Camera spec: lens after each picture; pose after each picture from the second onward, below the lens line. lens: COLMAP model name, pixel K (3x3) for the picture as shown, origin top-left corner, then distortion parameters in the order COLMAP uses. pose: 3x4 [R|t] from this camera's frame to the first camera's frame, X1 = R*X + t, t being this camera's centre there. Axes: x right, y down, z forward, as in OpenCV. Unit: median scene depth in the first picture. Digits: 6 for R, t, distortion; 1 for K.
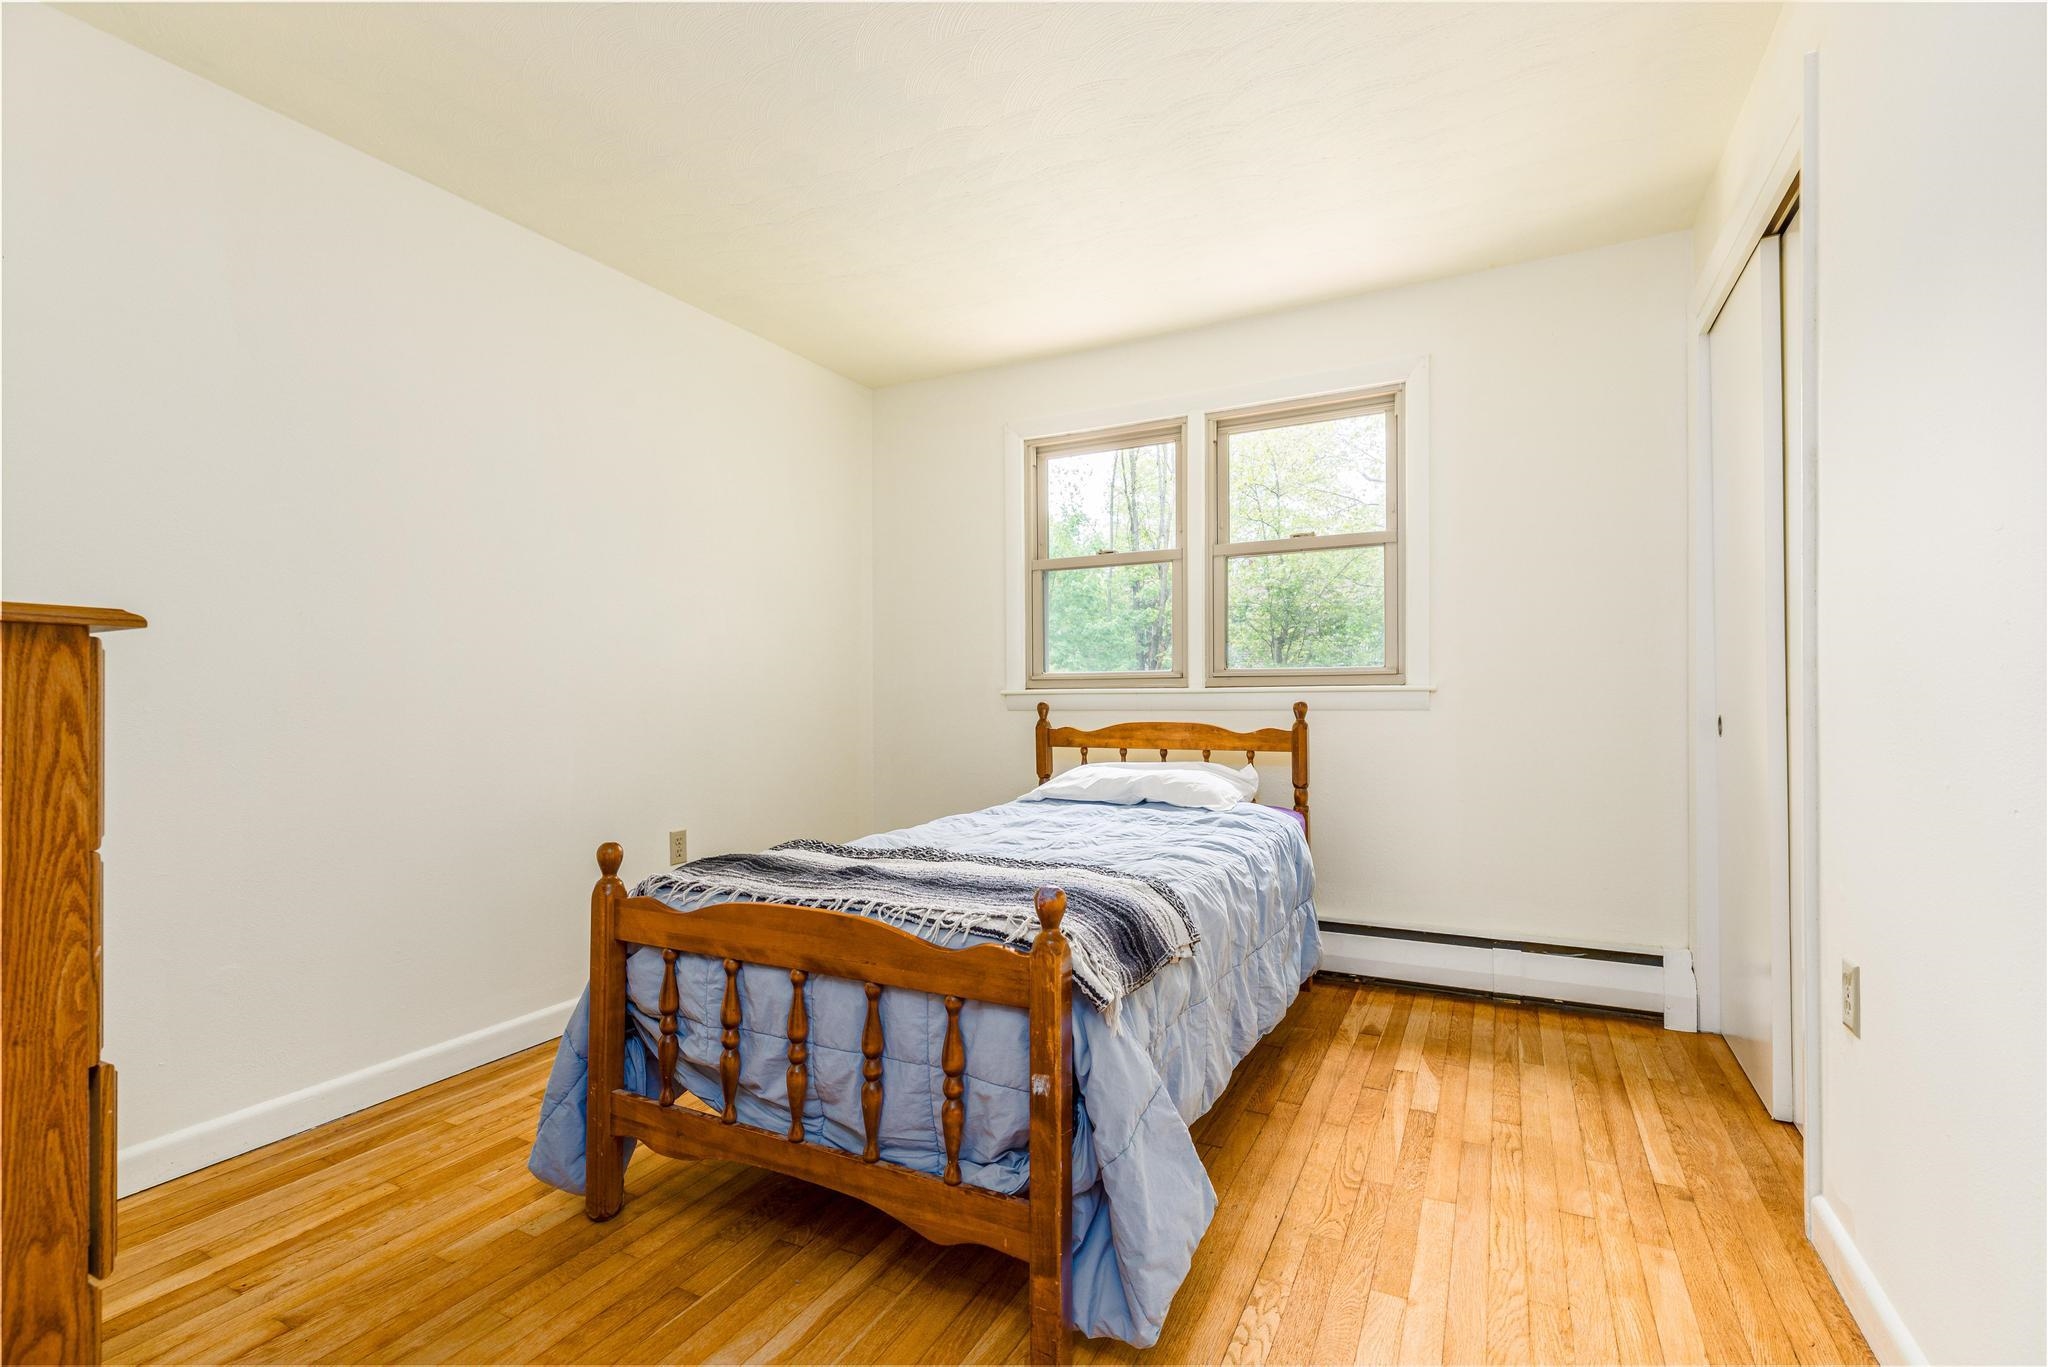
lens RADIAL K [[949.5, 0, 1007.0], [0, 949.5, 692.9], [0, 0, 1]] dist [0.004780, 0.000605]
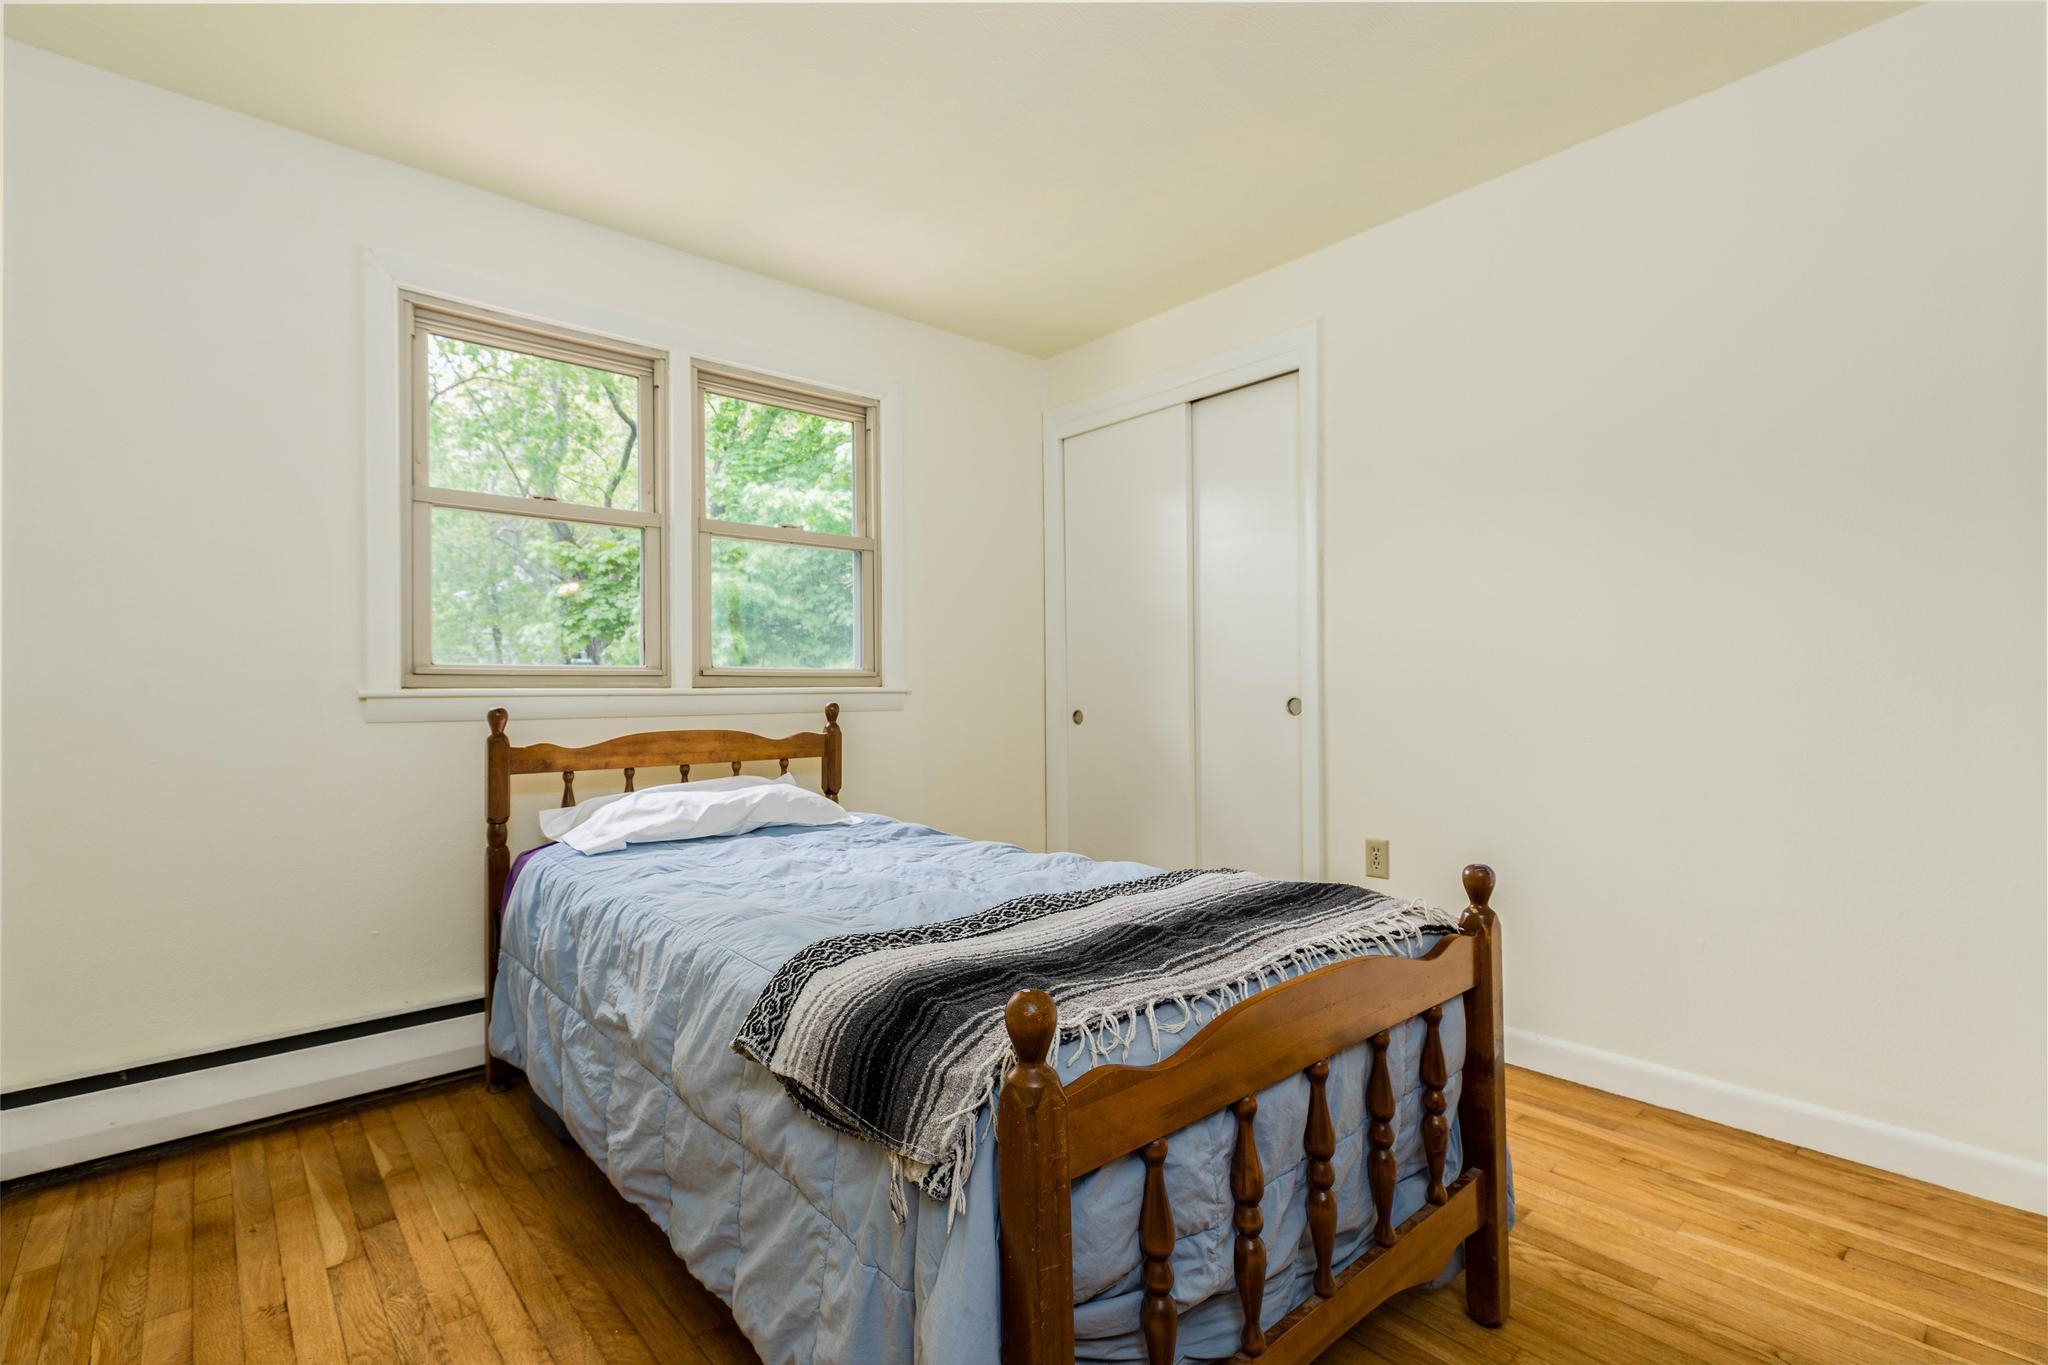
lens RADIAL K [[949.5, 0, 1036.6], [0, 949.5, 680.6], [0, 0, 1]] dist [0.004780, 0.000605]
pose [[0.333793, 0.013605, 0.942548, -0.490976], [-0.004566, 0.999907, -0.012816, -0.002403], [-0.942635, -0.000026, 0.333824, 0.457870]]
